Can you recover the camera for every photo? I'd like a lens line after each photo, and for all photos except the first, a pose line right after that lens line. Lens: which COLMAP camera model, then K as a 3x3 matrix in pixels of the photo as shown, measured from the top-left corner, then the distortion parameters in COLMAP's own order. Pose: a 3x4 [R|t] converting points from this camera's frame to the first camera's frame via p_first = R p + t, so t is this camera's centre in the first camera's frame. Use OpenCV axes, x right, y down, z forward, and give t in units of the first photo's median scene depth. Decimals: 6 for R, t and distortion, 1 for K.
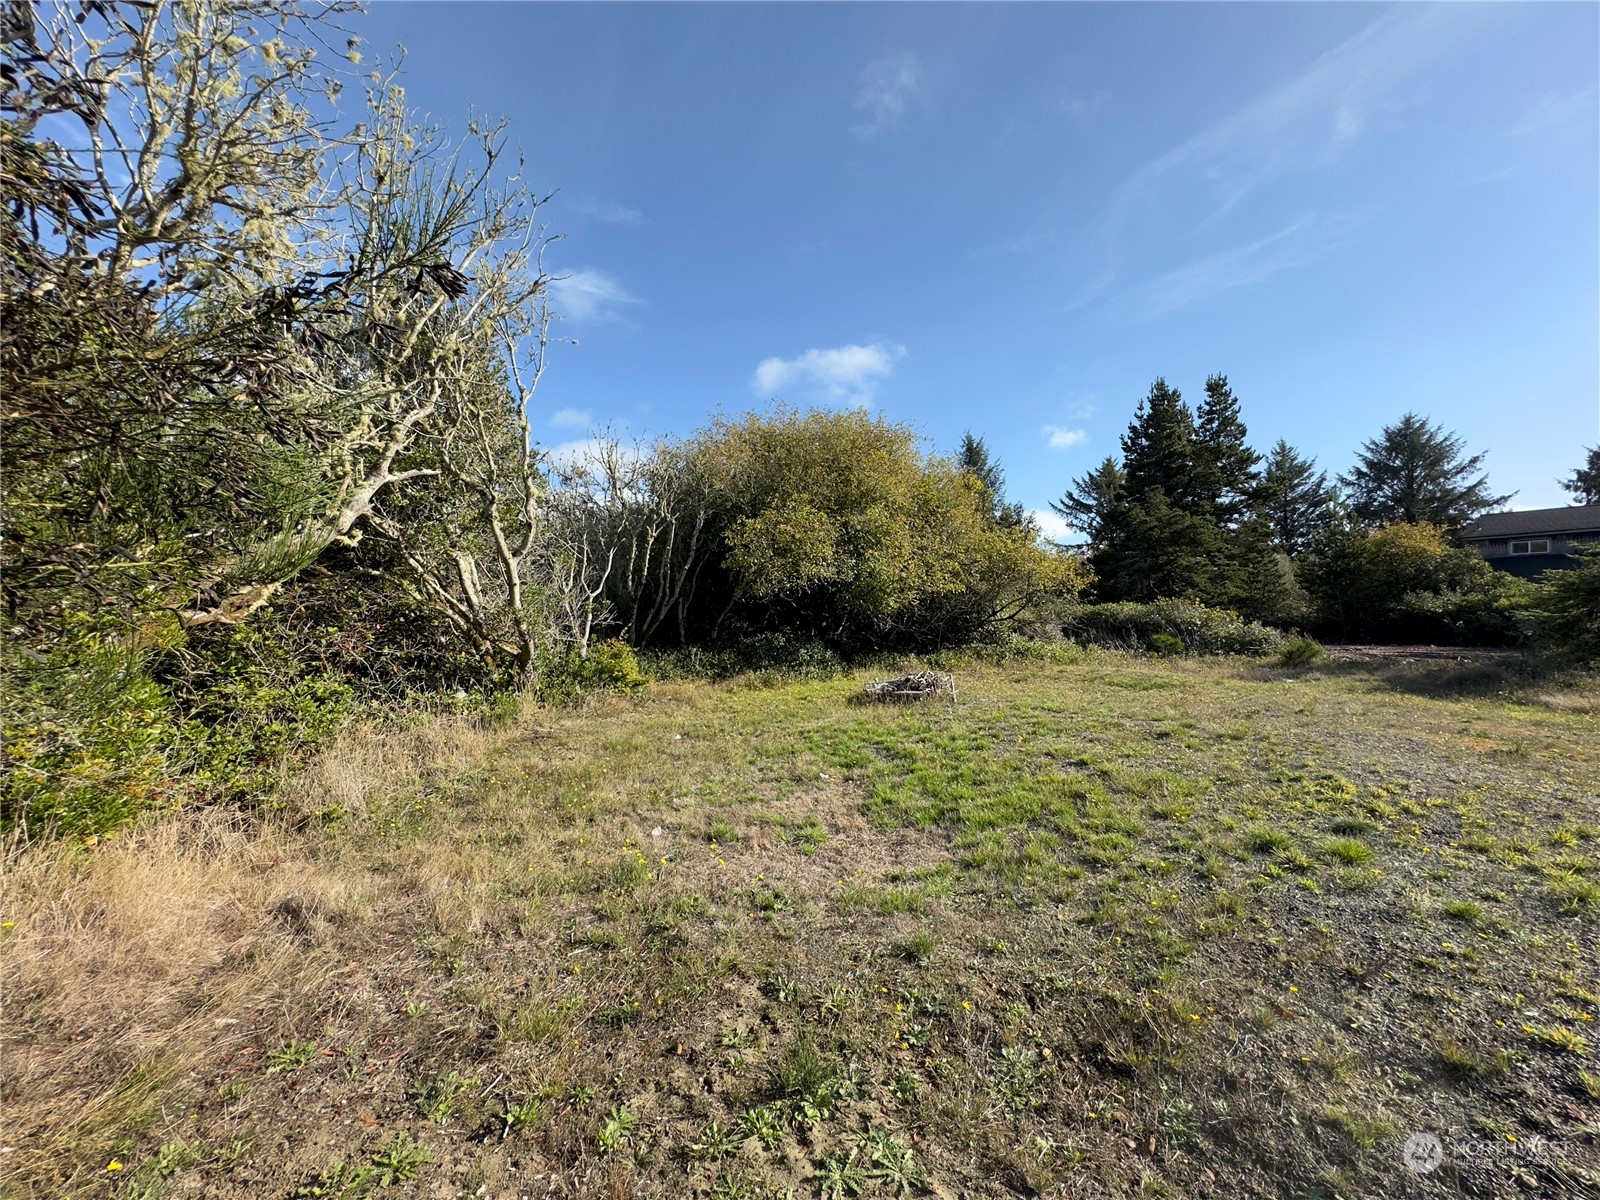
lens RADIAL K [[637.4, 0, 804.0], [0, 637.4, 602.3], [0, 0, 1]] dist [0.003094, 0.000262]
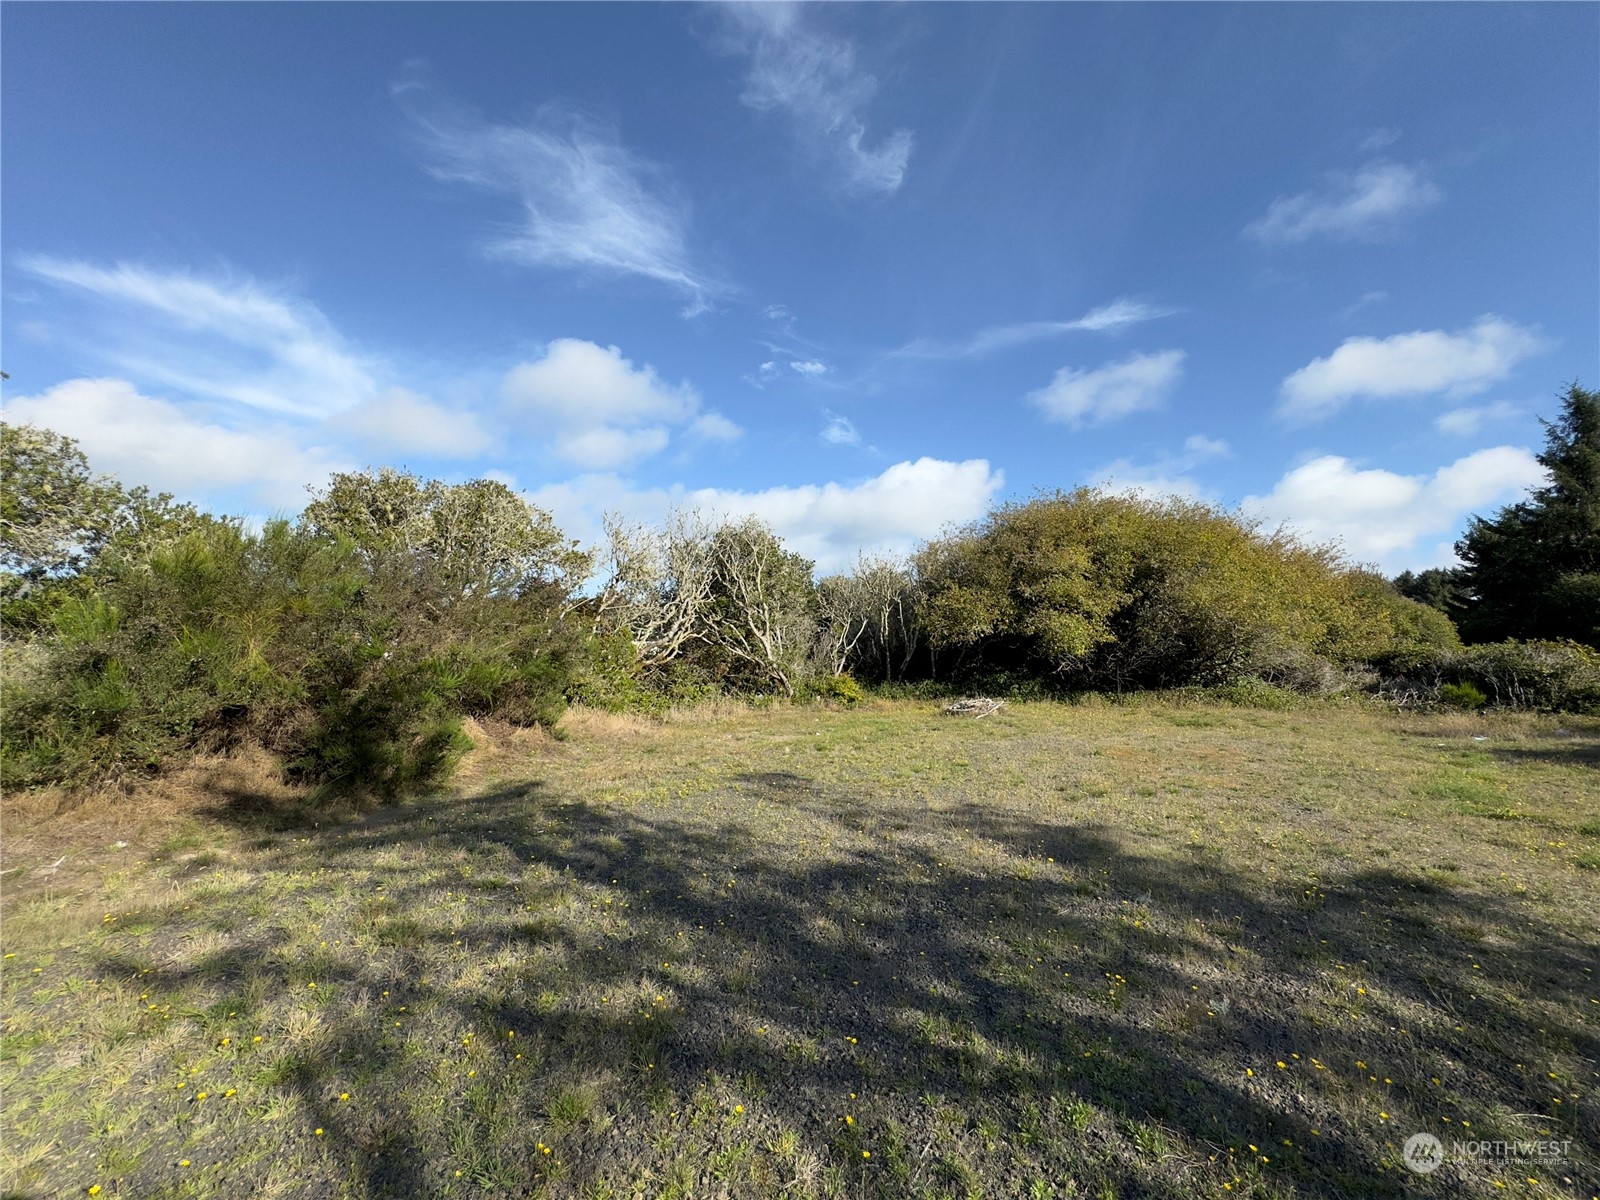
lens RADIAL K [[635.0, 0, 800.0], [0, 635.0, 600.0], [0, 0, 1]] dist [-0.001221, -0.000325]
pose [[0.688912, -0.059839, -0.722371, 0.323906], [0.016793, 0.997637, -0.066627, -0.011381], [0.724651, 0.033769, 0.688289, -0.121706]]
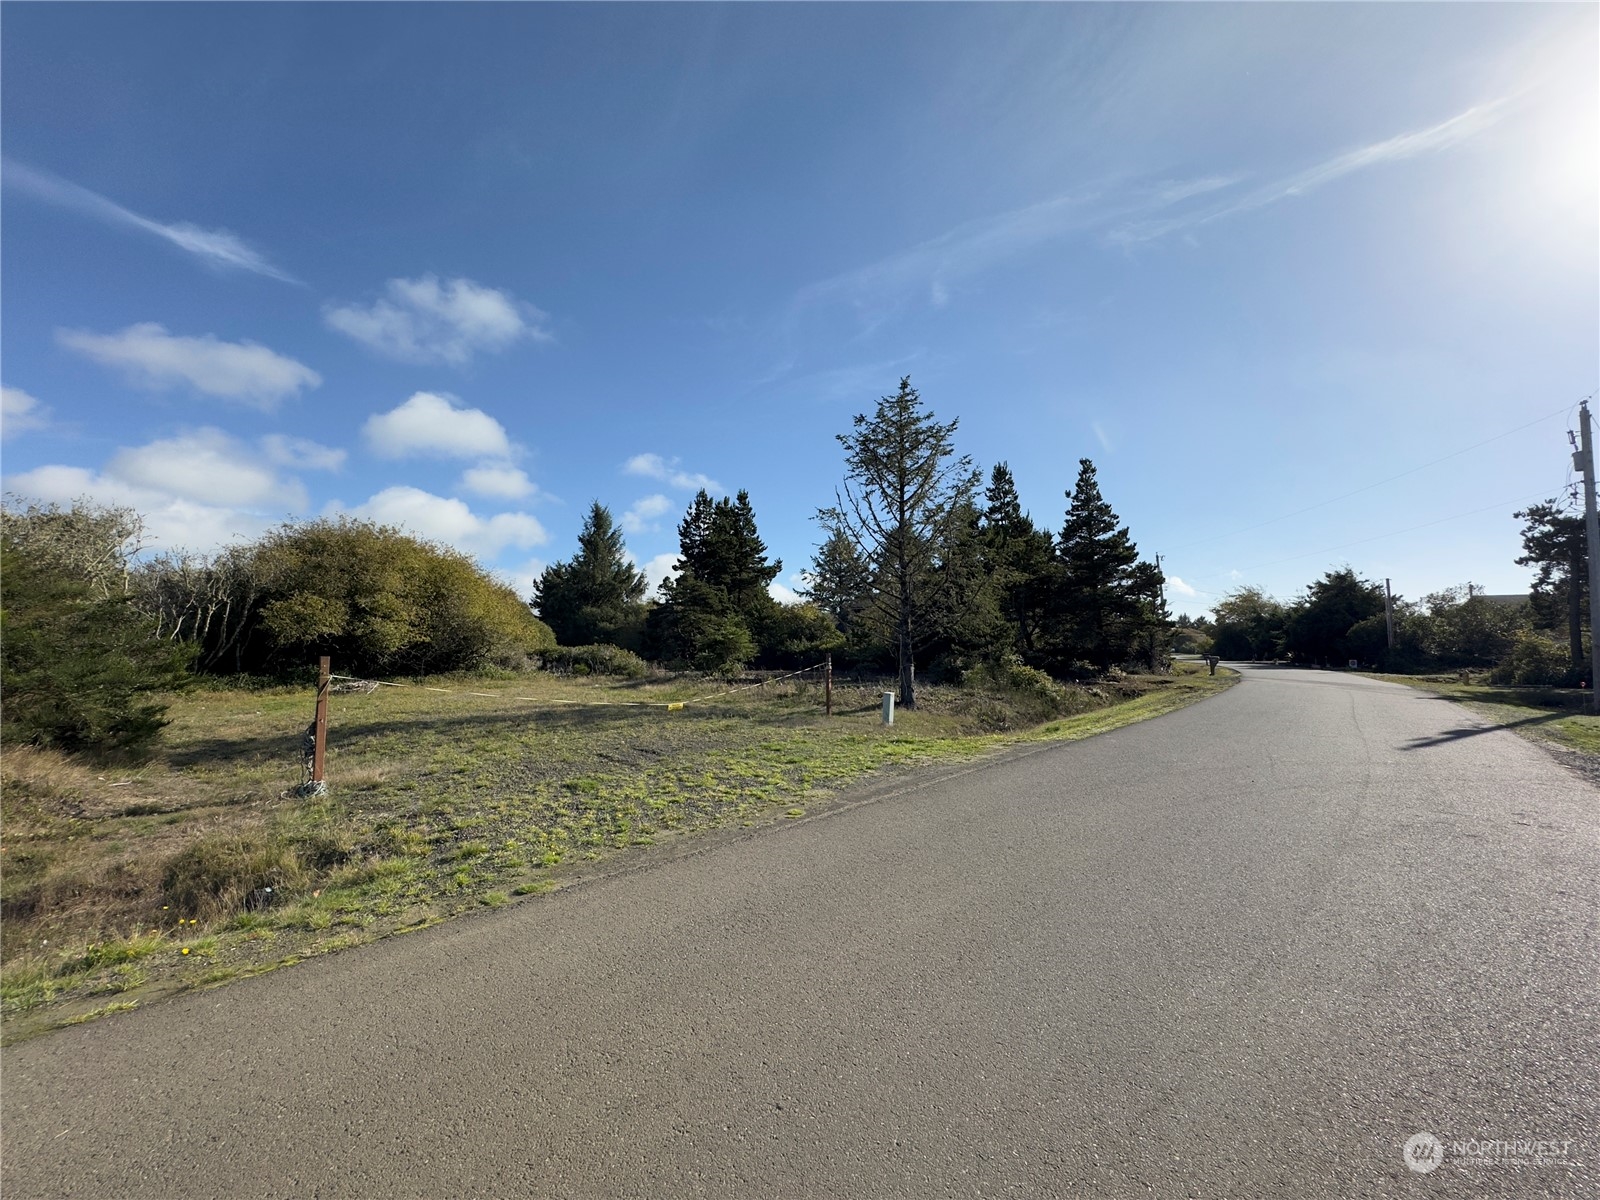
lens RADIAL K [[638.7, 0, 800.0], [0, 638.7, 600.0], [0, 0, 1]] dist [-0.000984, 0.000017]
pose [[0.904586, 0.037188, 0.424667, 0.195697], [-0.013280, 0.998162, -0.059123, -0.019440], [-0.426085, 0.047842, 0.903417, -0.524649]]
